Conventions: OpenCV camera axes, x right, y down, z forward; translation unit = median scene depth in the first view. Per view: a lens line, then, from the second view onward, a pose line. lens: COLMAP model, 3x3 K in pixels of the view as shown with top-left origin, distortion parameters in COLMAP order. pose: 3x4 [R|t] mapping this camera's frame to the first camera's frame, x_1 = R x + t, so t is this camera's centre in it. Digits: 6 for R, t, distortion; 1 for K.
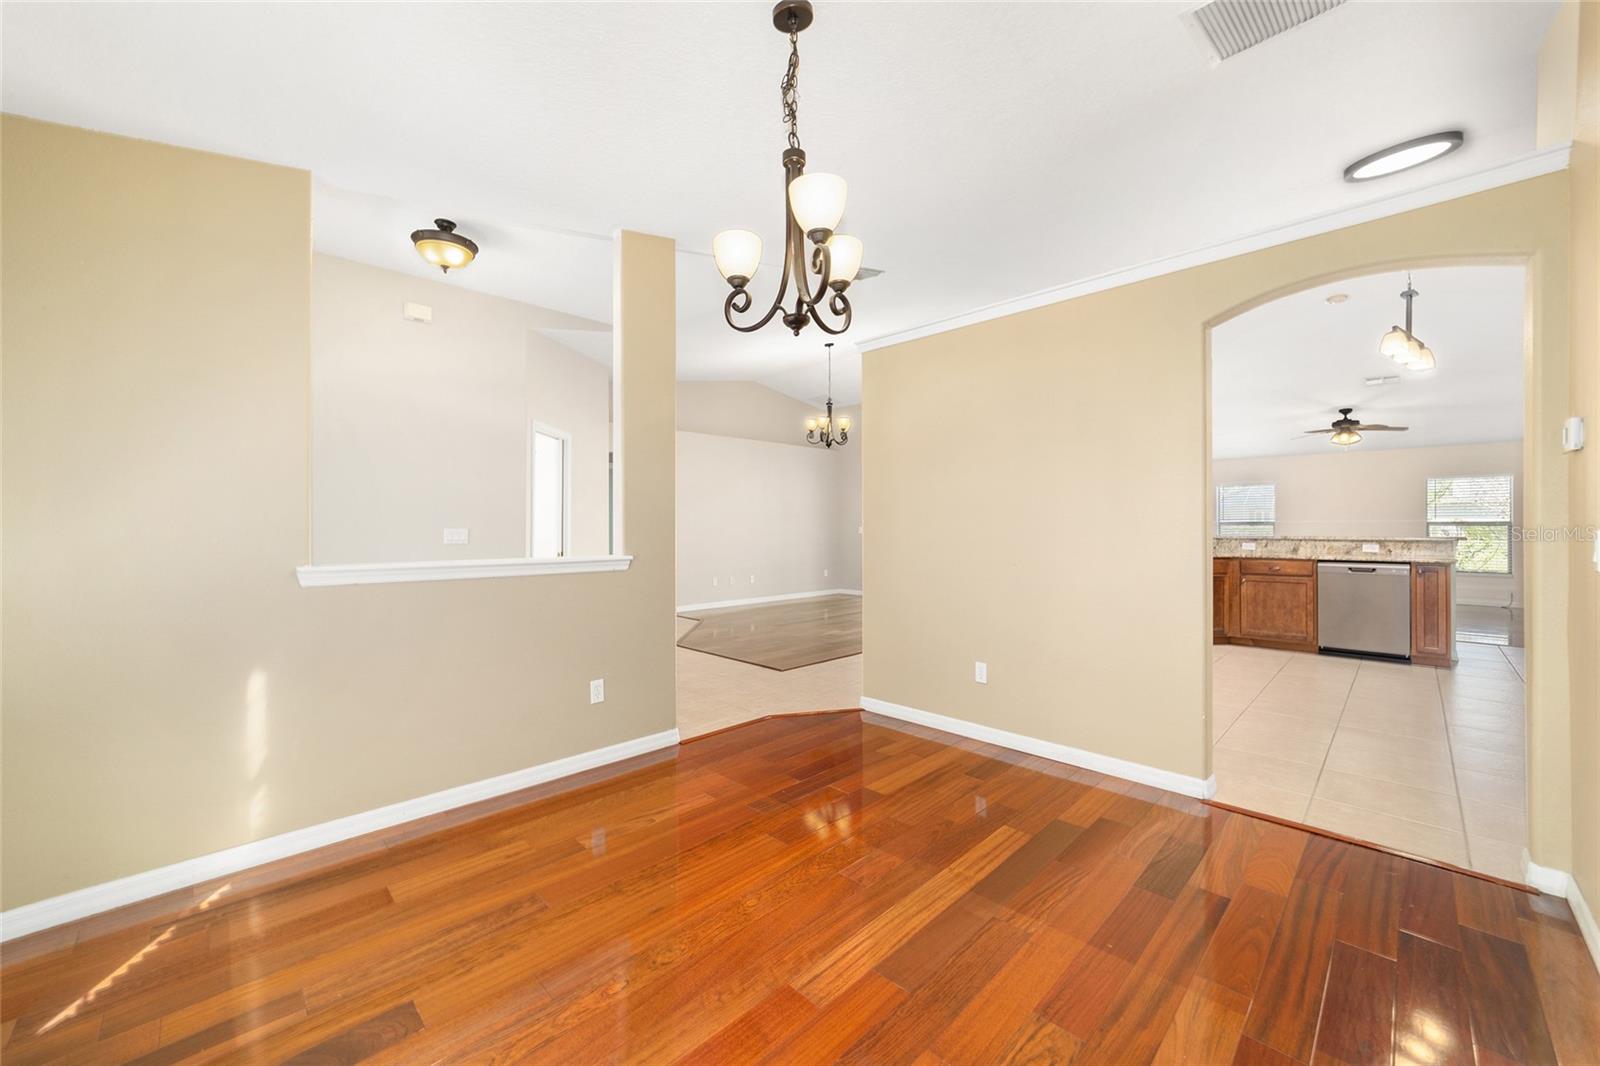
lens RADIAL K [[610.0, 0, 801.1], [0, 610.0, 527.1], [0, 0, 1]] dist [-0.018492, 0.008467]
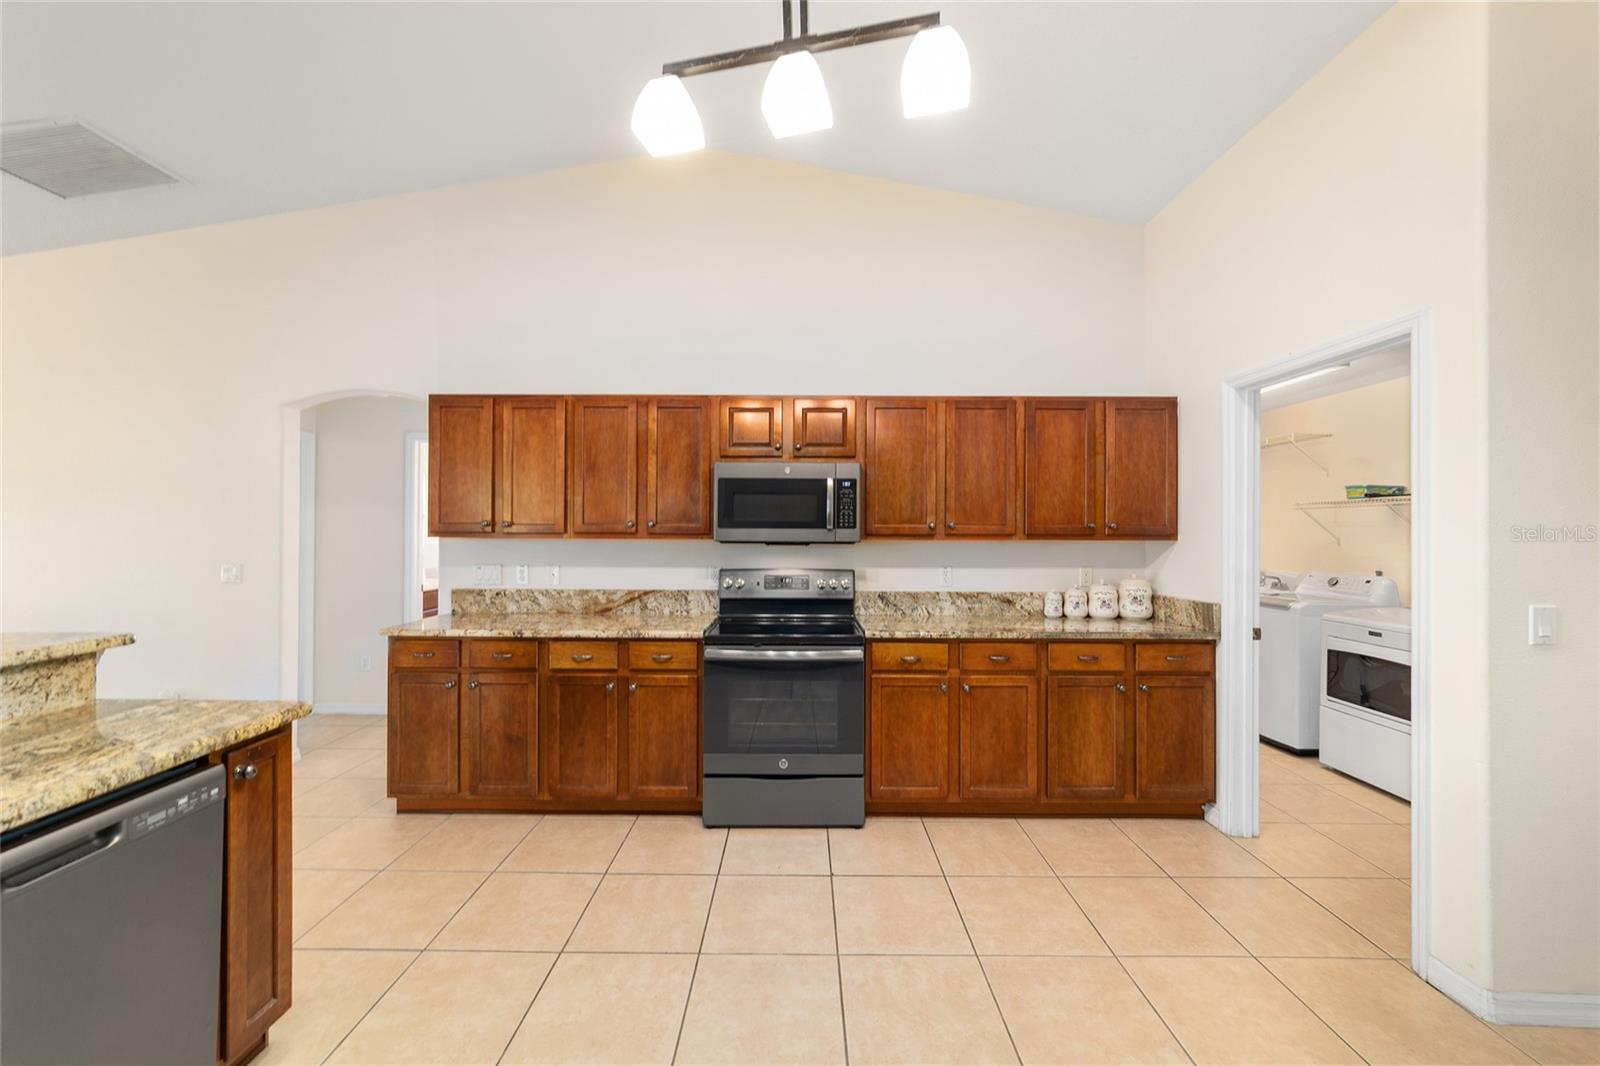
lens RADIAL K [[610.0, 0, 801.1], [0, 610.0, 527.1], [0, 0, 1]] dist [-0.018492, 0.008467]
pose [[-0.708237, 0.001874, 0.705972, 0.567011], [-0.002133, 0.999986, -0.004794, -0.037294], [-0.705972, -0.004901, -0.708223, 0.906333]]
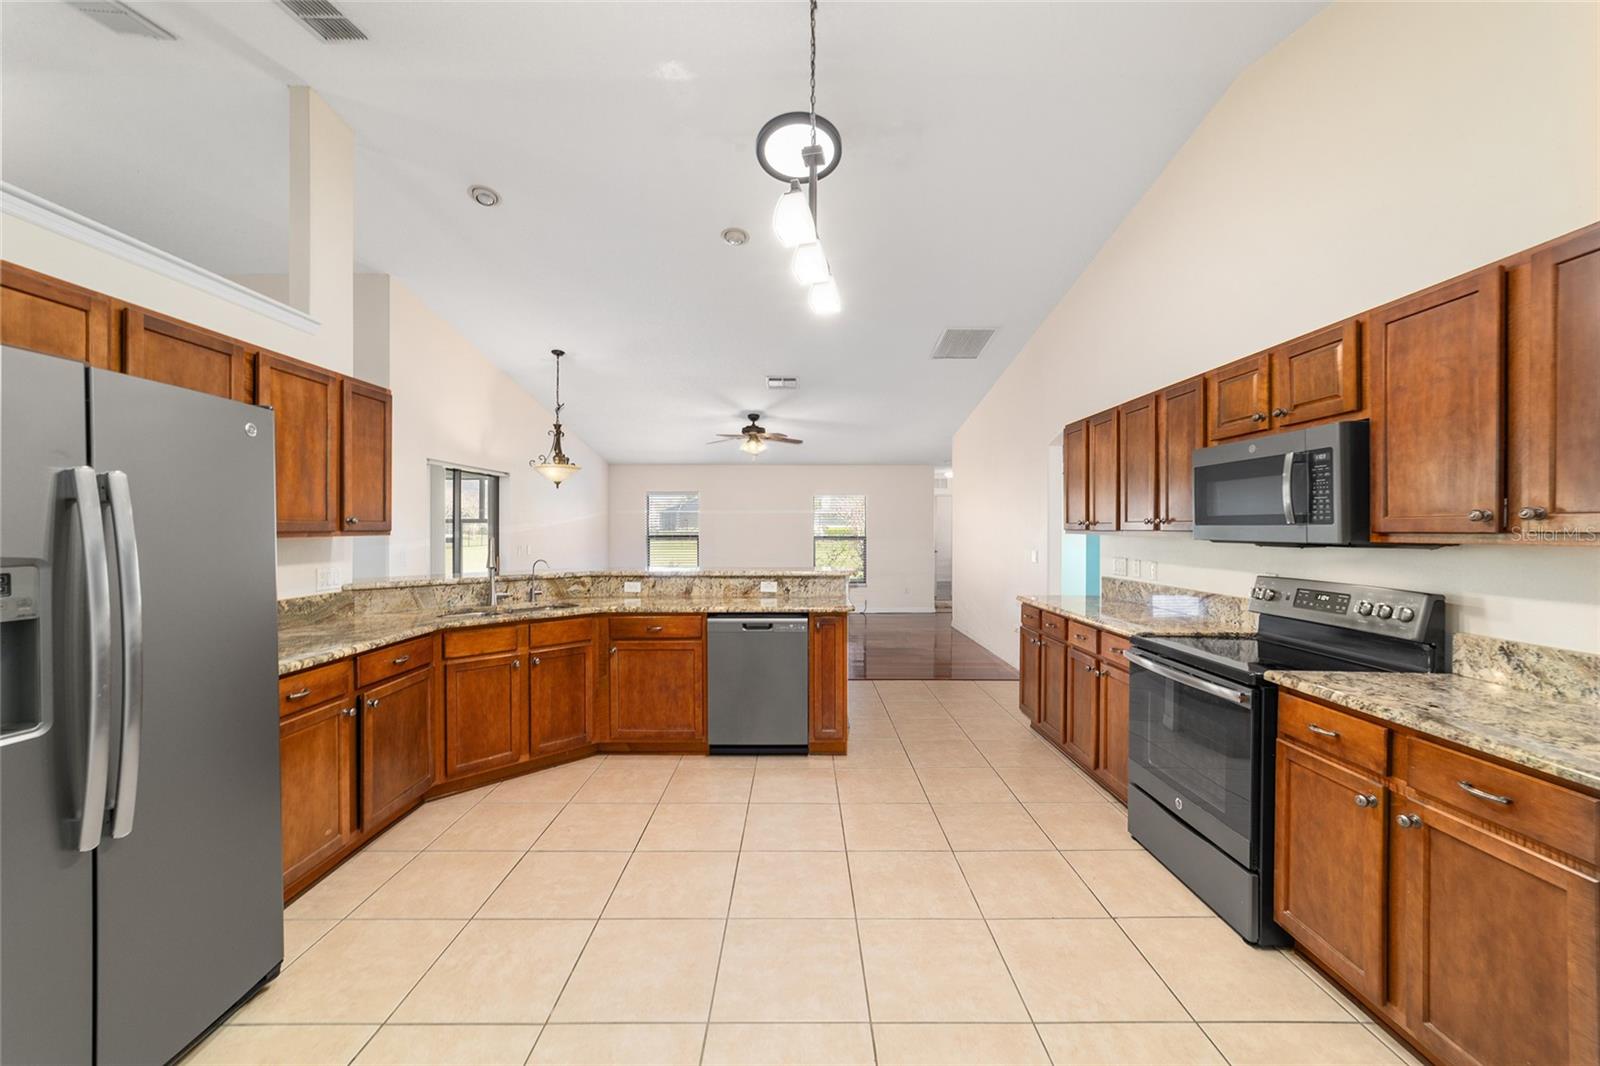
lens RADIAL K [[610.0, 0, 801.1], [0, 610.0, 527.1], [0, 0, 1]] dist [-0.018492, 0.008467]
pose [[0.703004, 0.002571, 0.711181, 0.447724], [-0.000665, 0.999995, -0.002957, -0.035478], [-0.711186, 0.001605, 0.703003, 0.455628]]
